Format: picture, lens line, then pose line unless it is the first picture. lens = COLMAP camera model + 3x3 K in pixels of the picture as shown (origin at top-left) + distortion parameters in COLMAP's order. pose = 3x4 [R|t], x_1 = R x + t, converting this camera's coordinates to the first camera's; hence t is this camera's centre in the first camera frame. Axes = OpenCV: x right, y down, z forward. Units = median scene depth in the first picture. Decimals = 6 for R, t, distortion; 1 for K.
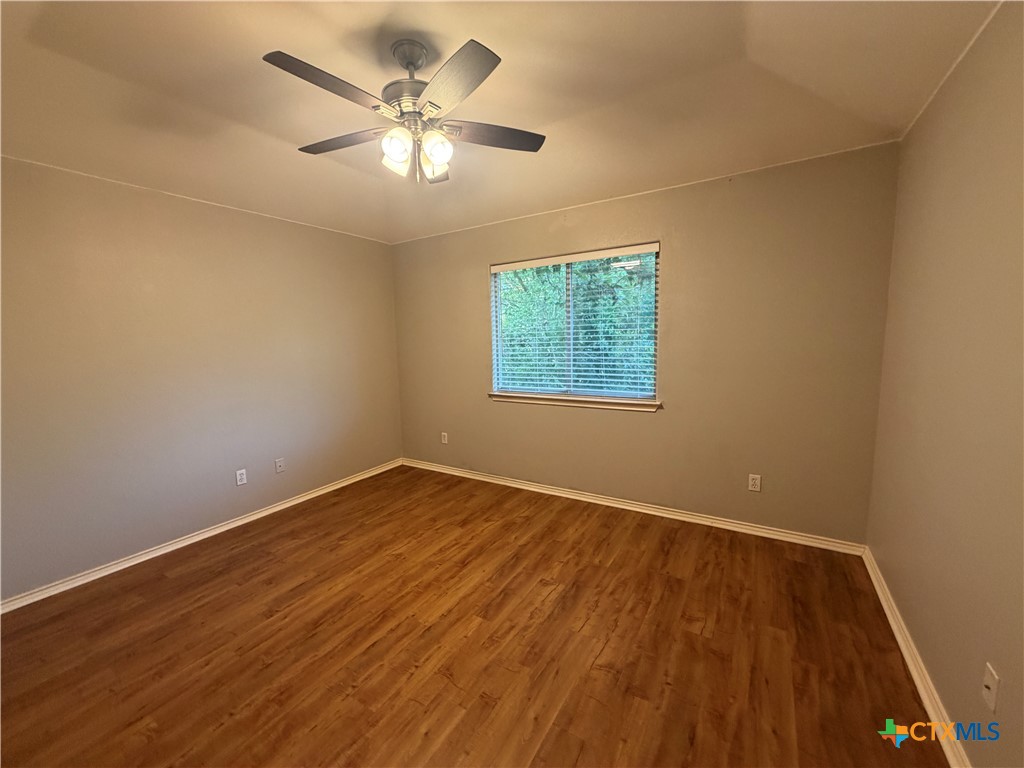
lens RADIAL K [[408.8, 0, 511.1], [0, 408.8, 383.0], [0, 0, 1]] dist [0.000429, 0.000233]
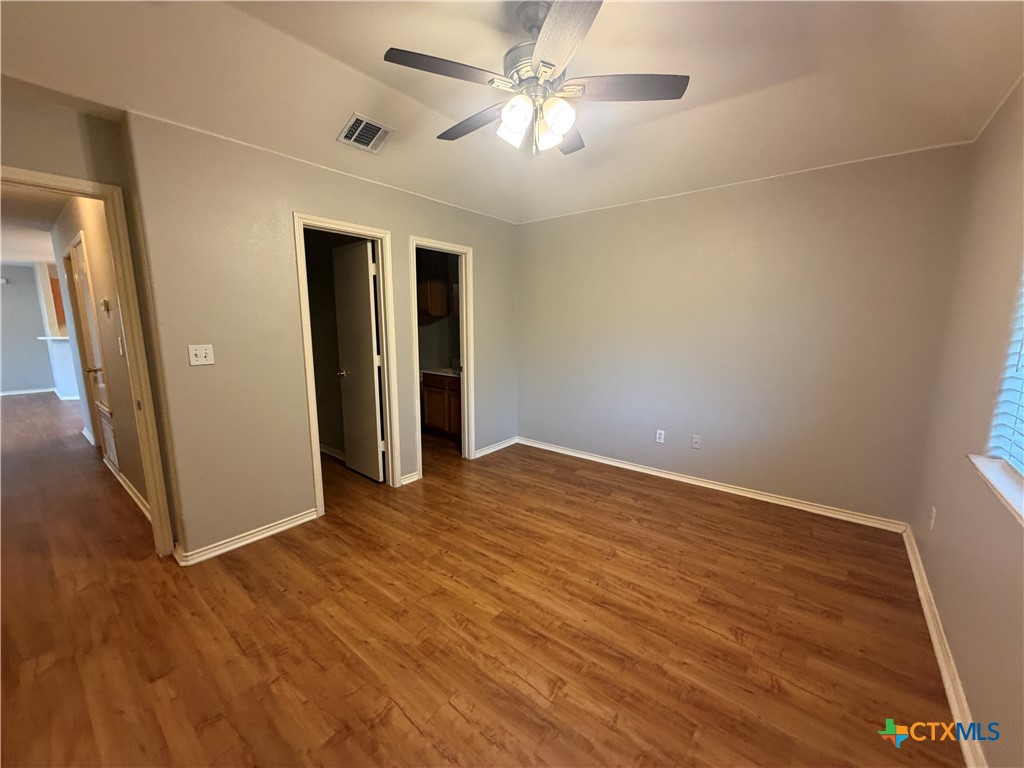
lens RADIAL K [[408.8, 0, 510.4], [0, 408.8, 385.7], [0, 0, 1]] dist [0.000429, 0.000233]
pose [[-0.124973, 0.184429, -0.974868, 0.652898], [-0.110786, 0.973833, 0.198435, -0.121593], [0.985955, 0.132801, -0.101271, 0.907511]]
